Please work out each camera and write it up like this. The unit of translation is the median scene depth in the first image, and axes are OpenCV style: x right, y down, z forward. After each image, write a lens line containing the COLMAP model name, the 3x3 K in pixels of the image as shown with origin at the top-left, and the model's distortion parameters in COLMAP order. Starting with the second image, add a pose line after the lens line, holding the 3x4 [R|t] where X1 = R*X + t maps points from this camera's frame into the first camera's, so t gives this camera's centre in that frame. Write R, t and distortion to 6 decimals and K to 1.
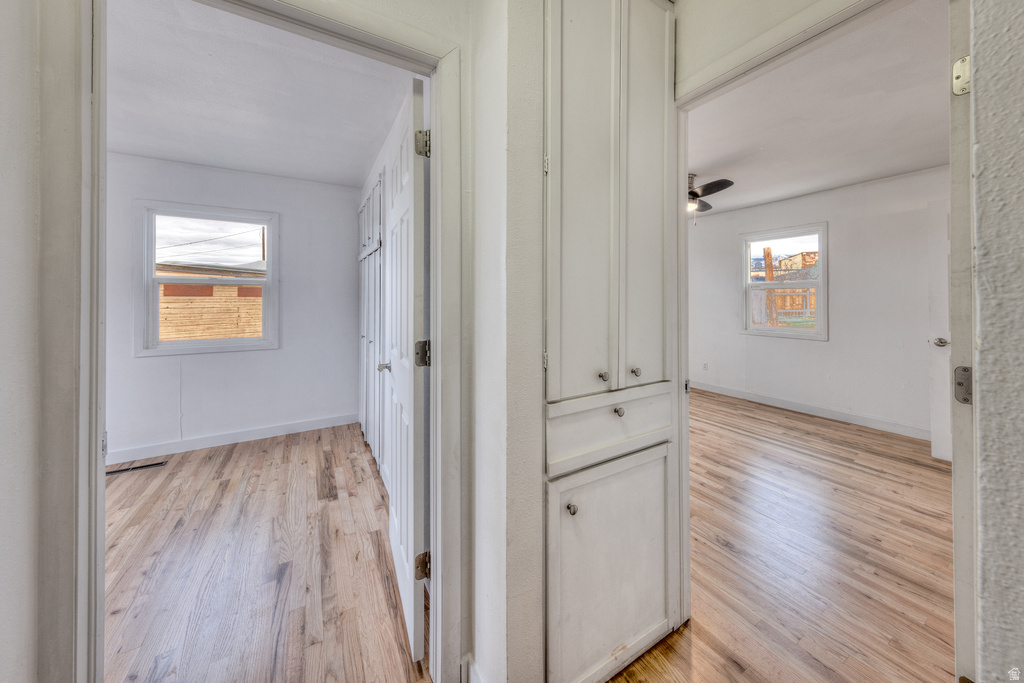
lens RADIAL K [[362.1, 0, 539.4], [0, 362.1, 294.0], [0, 0, 1]] dist [0.000566, 0.000249]
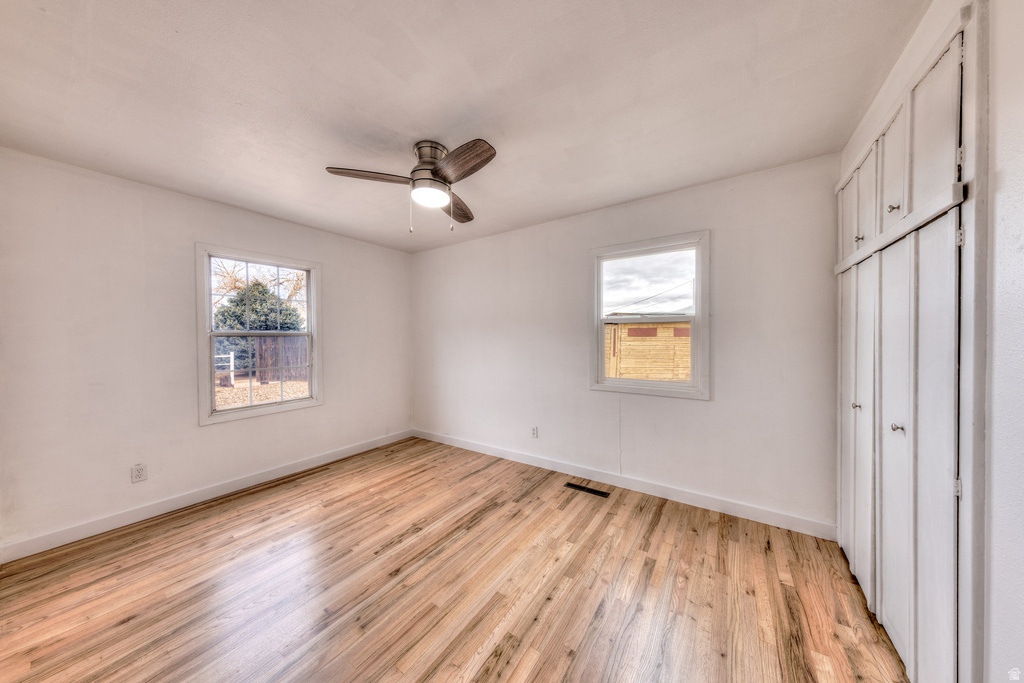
lens RADIAL K [[323.2, 0, 513.3], [0, 323.2, 340.4], [0, 0, 1]] dist [0.001246, -0.000203]
pose [[0.398289, 0.004796, -0.917247, -0.283115], [0.013340, 0.999850, 0.011021, 0.004854], [0.917163, -0.016626, 0.398166, 0.380163]]
